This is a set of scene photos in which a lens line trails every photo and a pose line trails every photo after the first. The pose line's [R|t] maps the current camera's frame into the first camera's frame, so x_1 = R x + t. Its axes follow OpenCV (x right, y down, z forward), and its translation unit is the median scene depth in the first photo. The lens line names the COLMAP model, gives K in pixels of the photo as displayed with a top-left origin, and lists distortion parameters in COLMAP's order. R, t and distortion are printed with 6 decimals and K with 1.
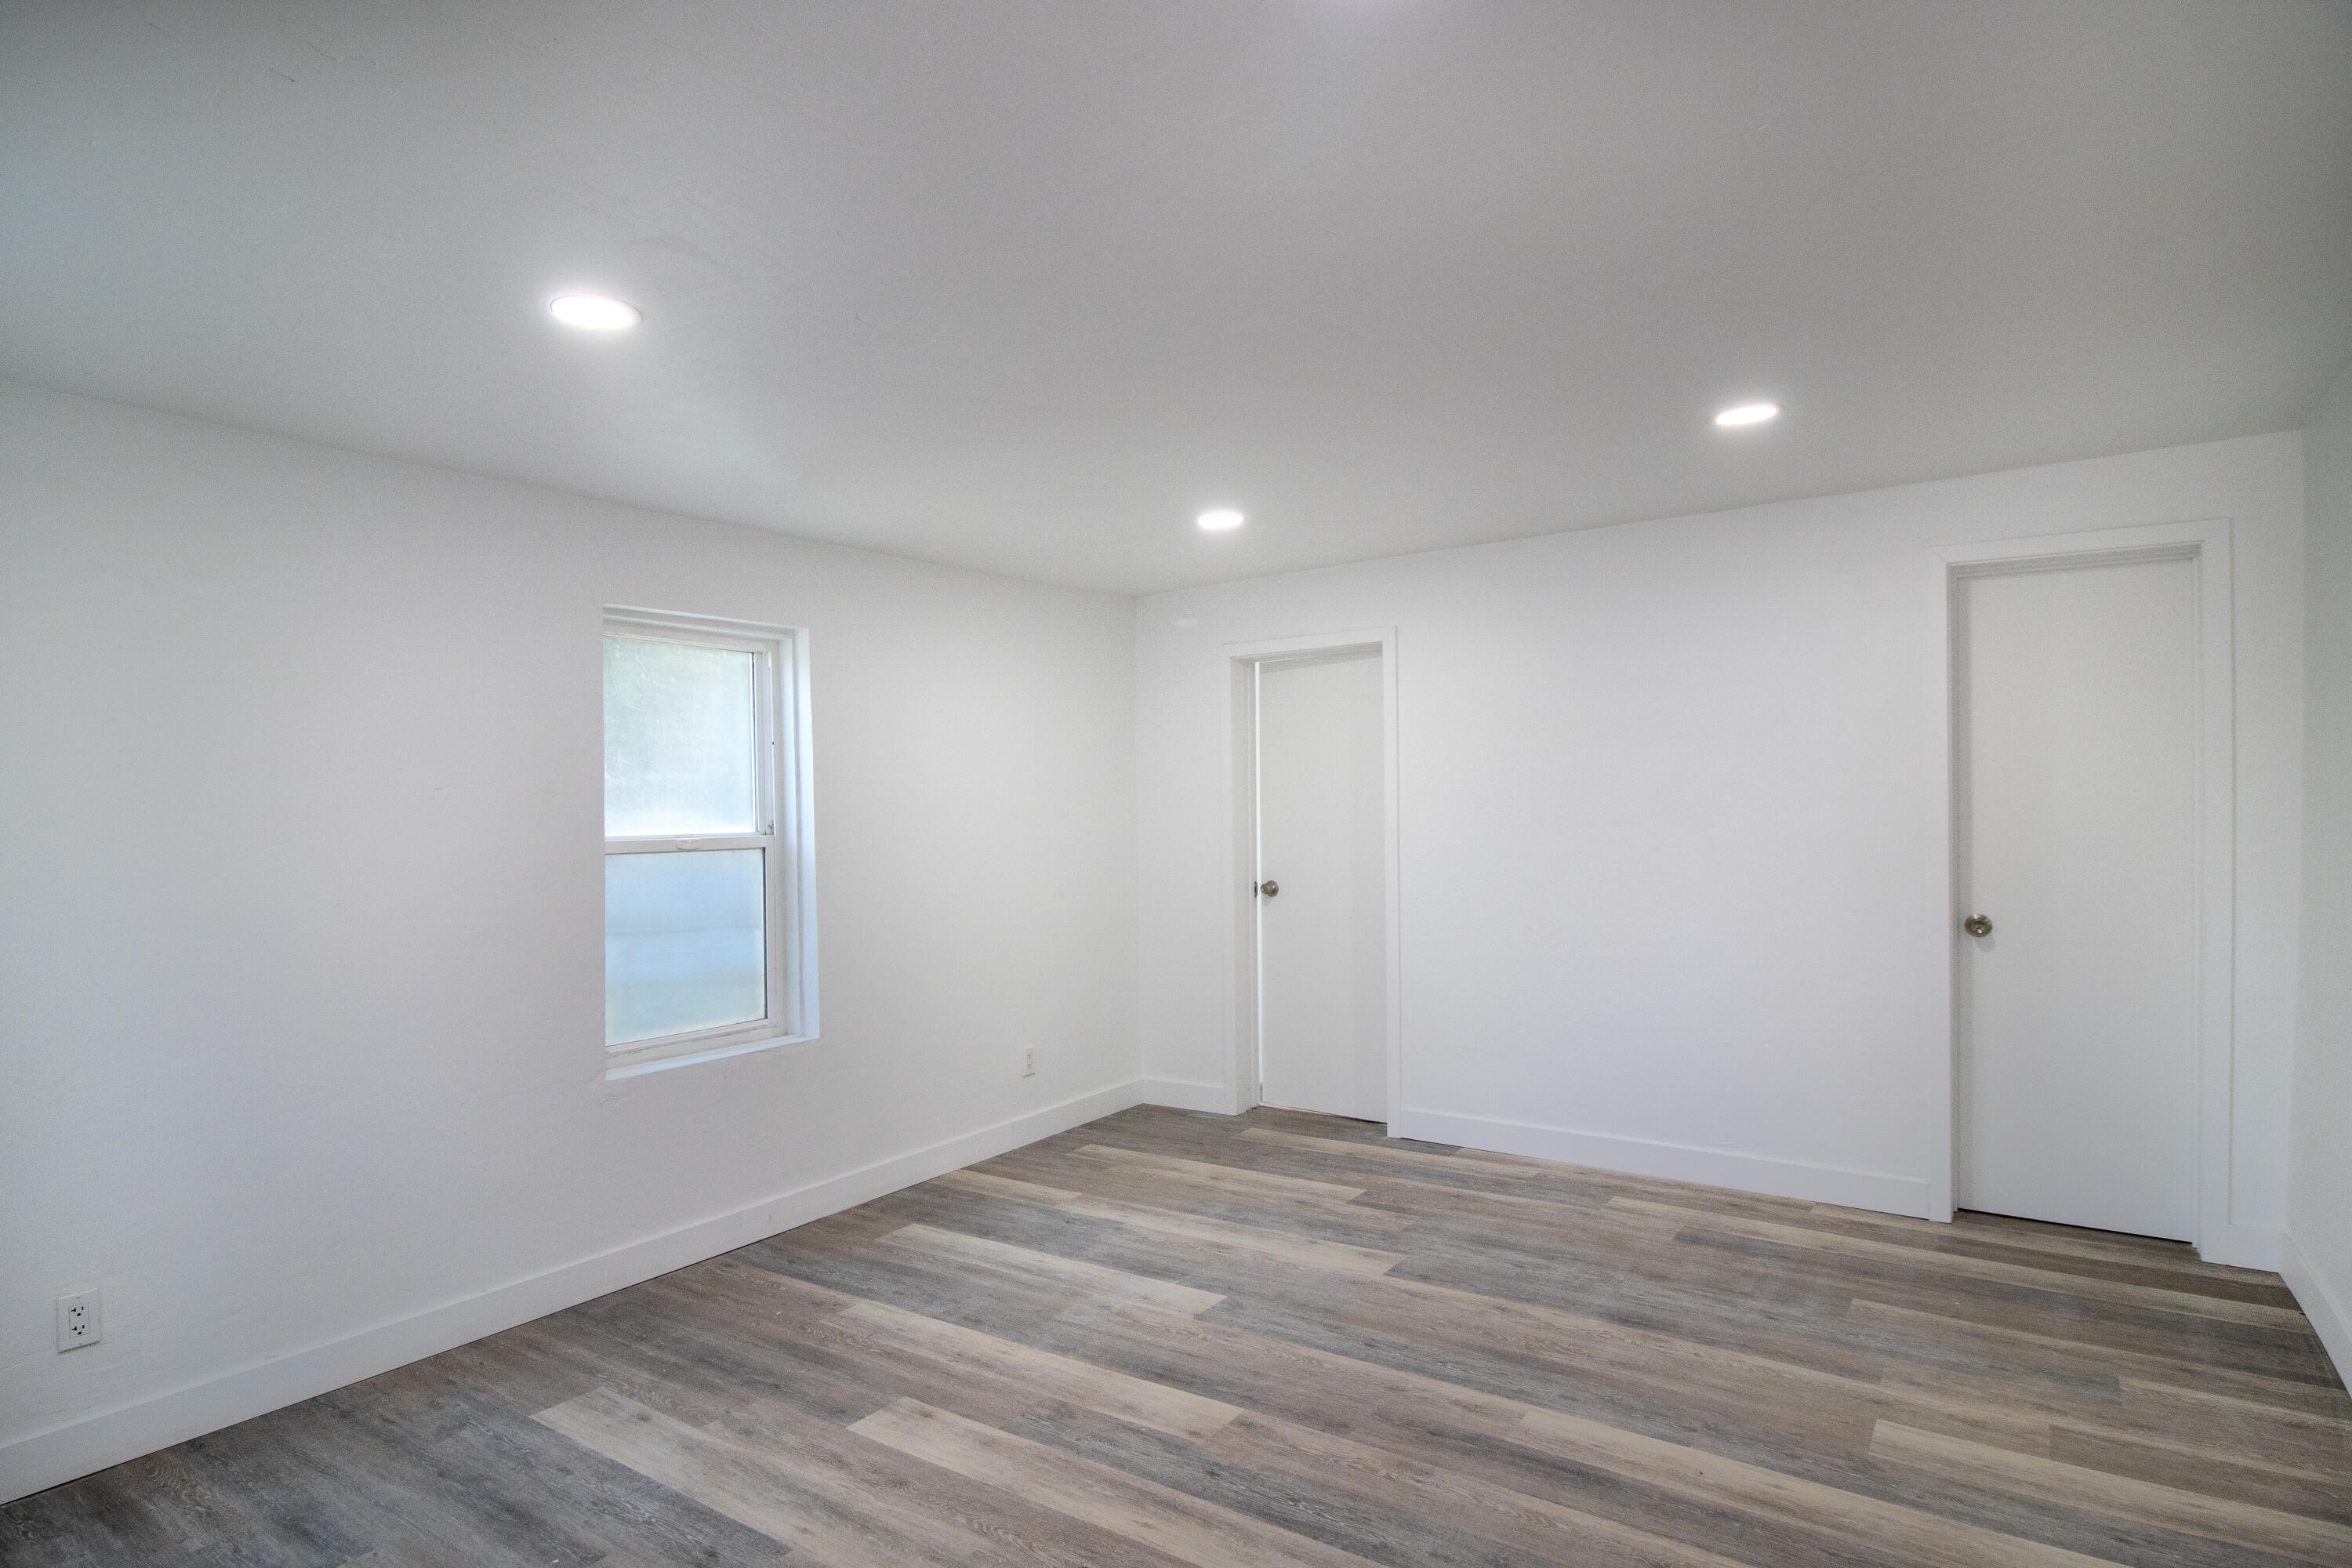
lens RADIAL K [[1238.9, 0, 1153.3], [0, 1238.9, 840.5], [0, 0, 1]] dist [0.002319, -0.012787]
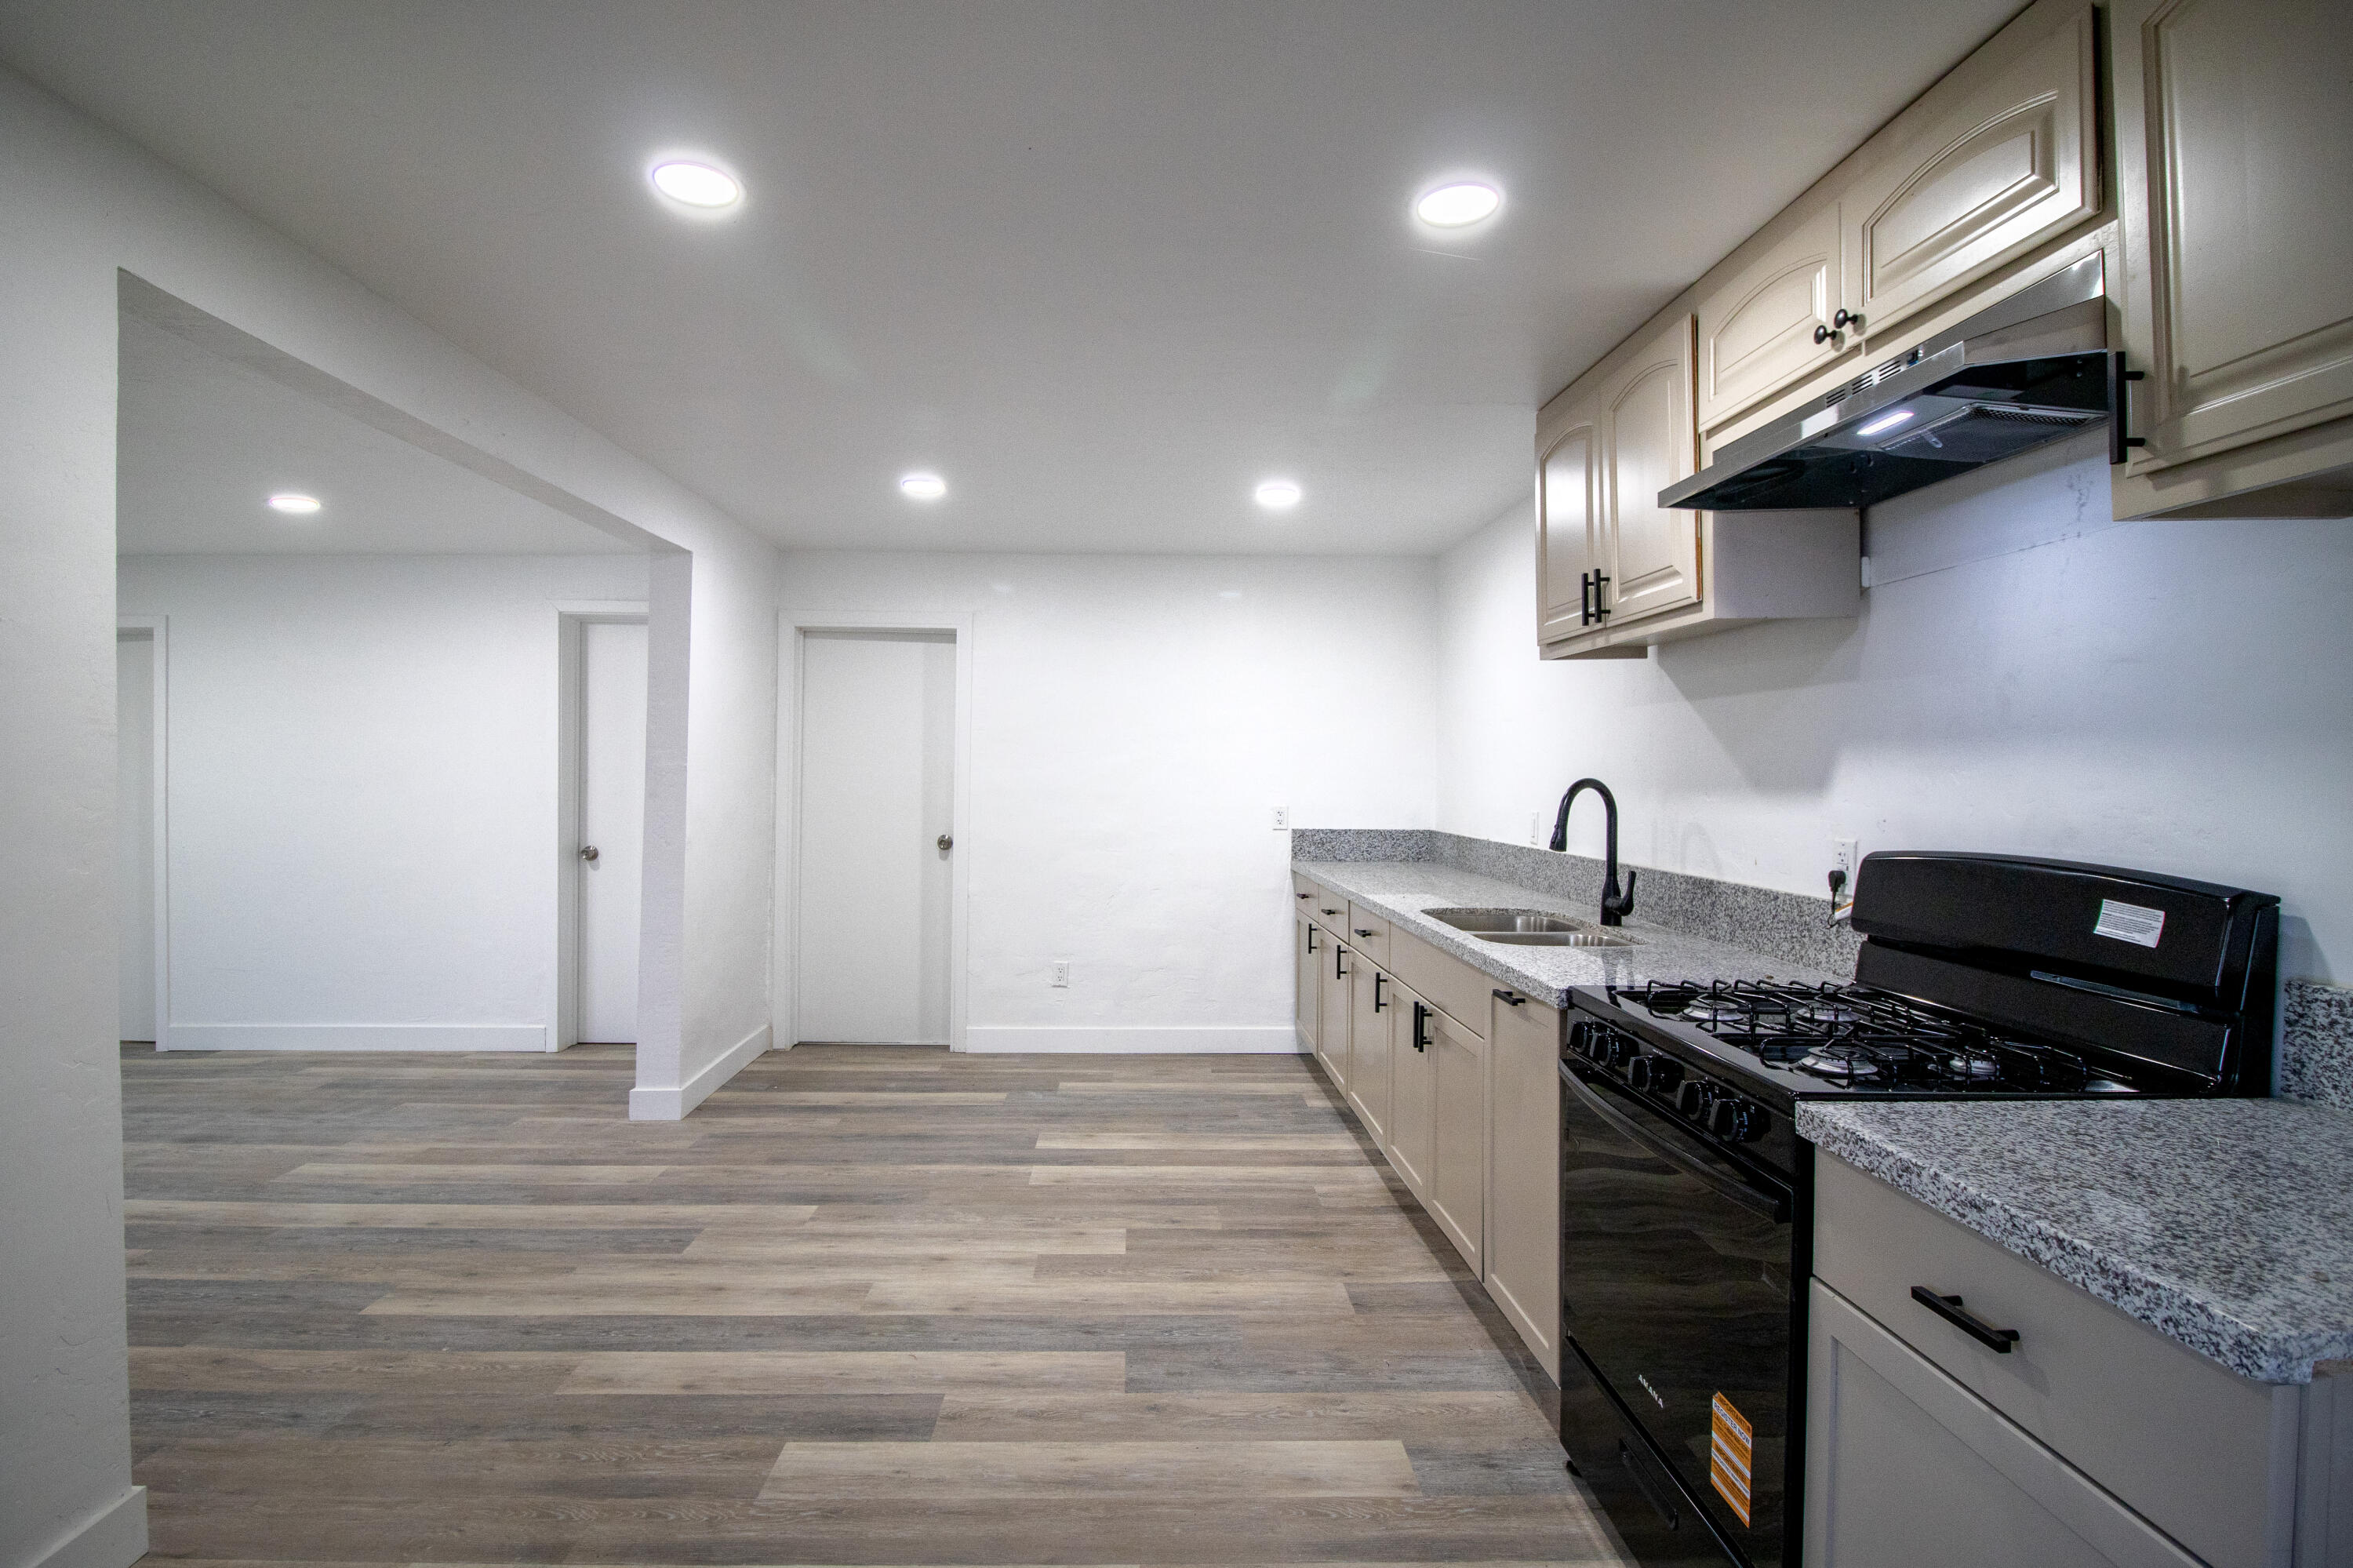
lens RADIAL K [[1152.5, 0, 1163.3], [0, 1152.5, 775.8], [0, 0, 1]] dist [0.001501, -0.013377]
pose [[0.804418, 0.011240, 0.593957, 0.446409], [0.001550, 0.999778, -0.021018, 0.005393], [-0.594061, 0.017828, 0.804222, -0.627883]]
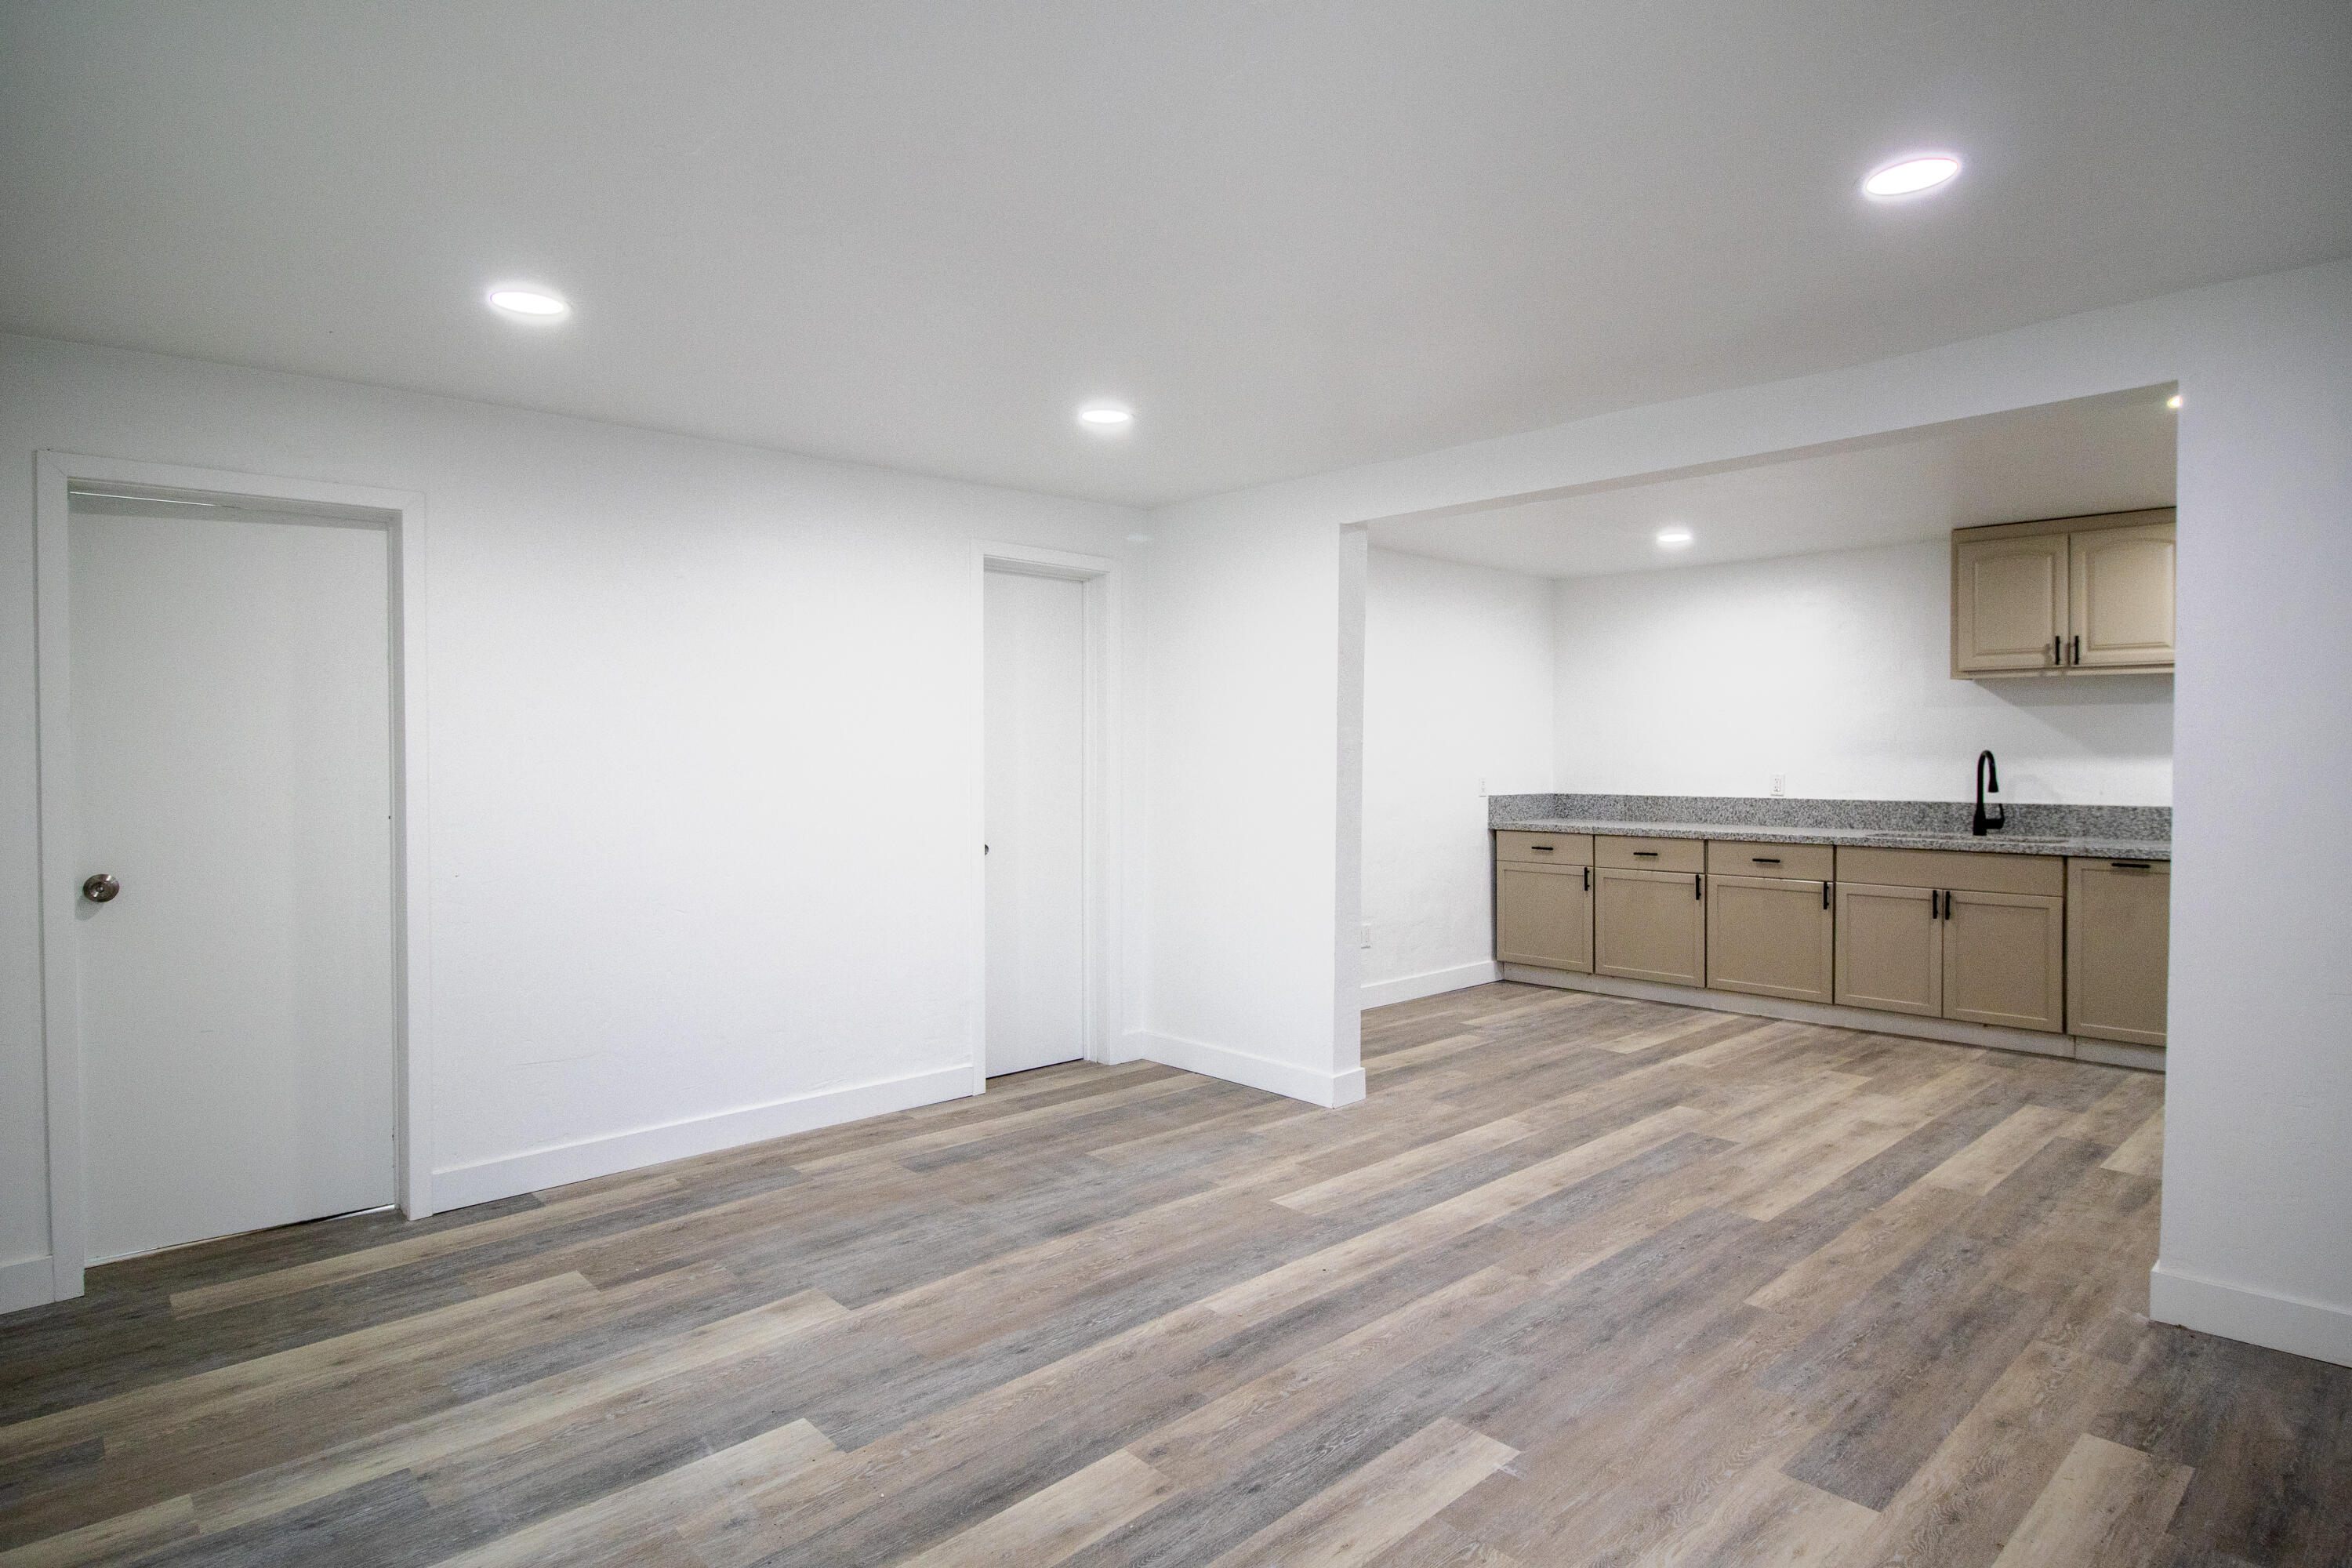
lens RADIAL K [[1260.5, 0, 1210.8], [0, 1260.5, 773.9], [0, 0, 1]] dist [0.005060, -0.016664]
pose [[0.189224, -0.008286, 0.981899, -0.598028], [0.021204, 0.999766, 0.004350, -0.008759], [-0.981705, 0.019997, 0.189356, 0.594863]]
